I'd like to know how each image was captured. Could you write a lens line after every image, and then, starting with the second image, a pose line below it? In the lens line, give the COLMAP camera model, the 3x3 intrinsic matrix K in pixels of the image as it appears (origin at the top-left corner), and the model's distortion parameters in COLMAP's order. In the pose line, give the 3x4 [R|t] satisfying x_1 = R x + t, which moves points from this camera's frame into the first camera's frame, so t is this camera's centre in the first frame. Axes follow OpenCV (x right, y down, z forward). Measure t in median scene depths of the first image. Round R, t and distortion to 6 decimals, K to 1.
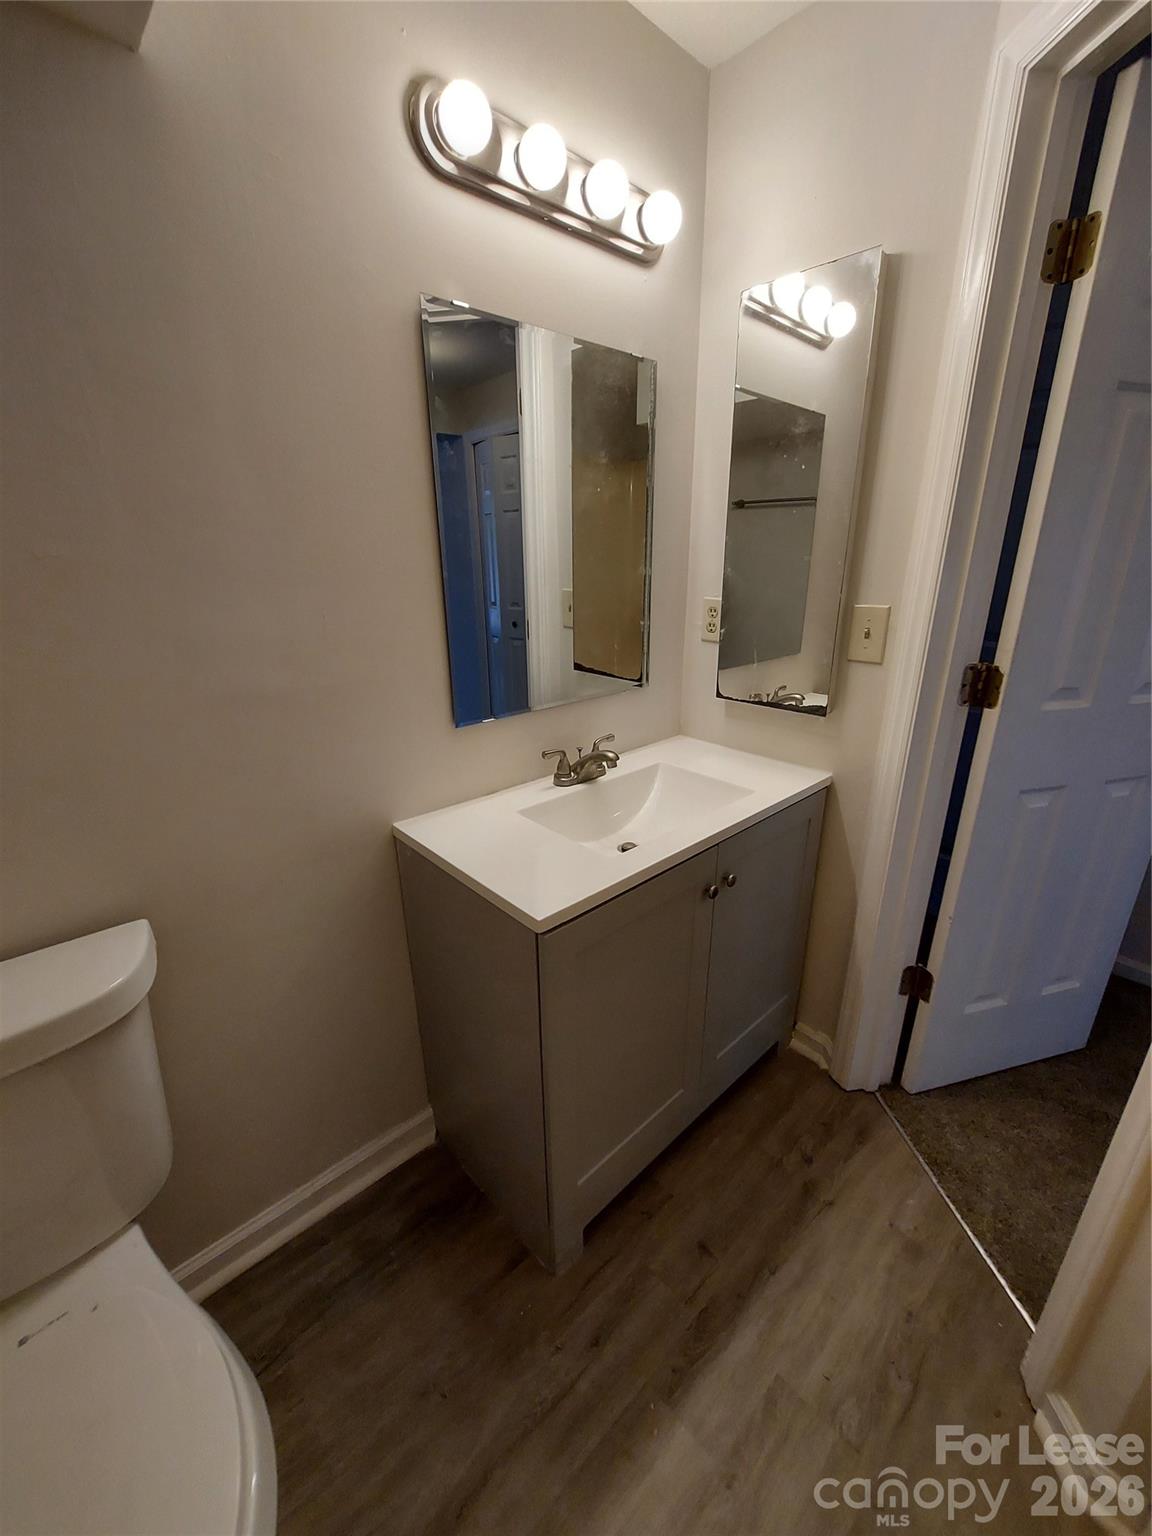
lens RADIAL K [[609.2, 0, 565.1], [0, 609.2, 764.6], [0, 0, 1]] dist [-0.008182, -0.000275]
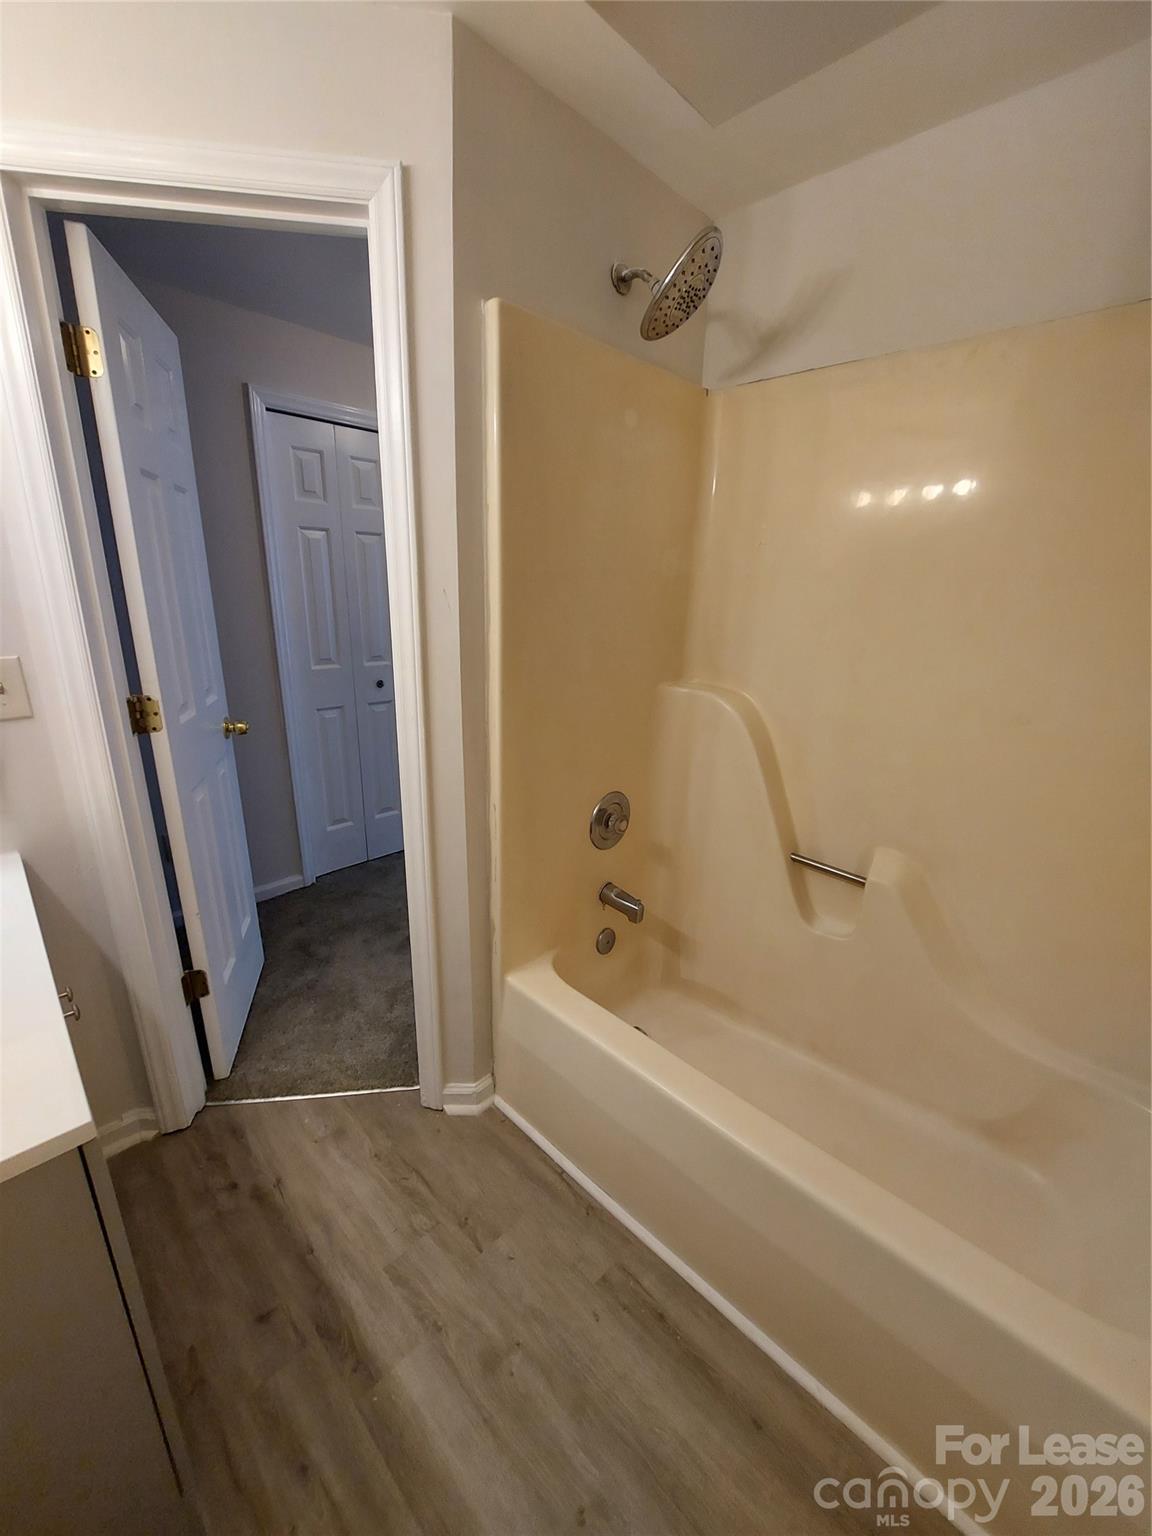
lens RADIAL K [[609.2, 0, 567.0], [0, 609.2, 762.3], [0, 0, 1]] dist [-0.008182, -0.000275]
pose [[-0.013805, -0.268161, 0.963275, -0.479182], [0.307354, 0.915588, 0.259291, -0.109386], [-0.951495, 0.299646, 0.069781, 0.221814]]
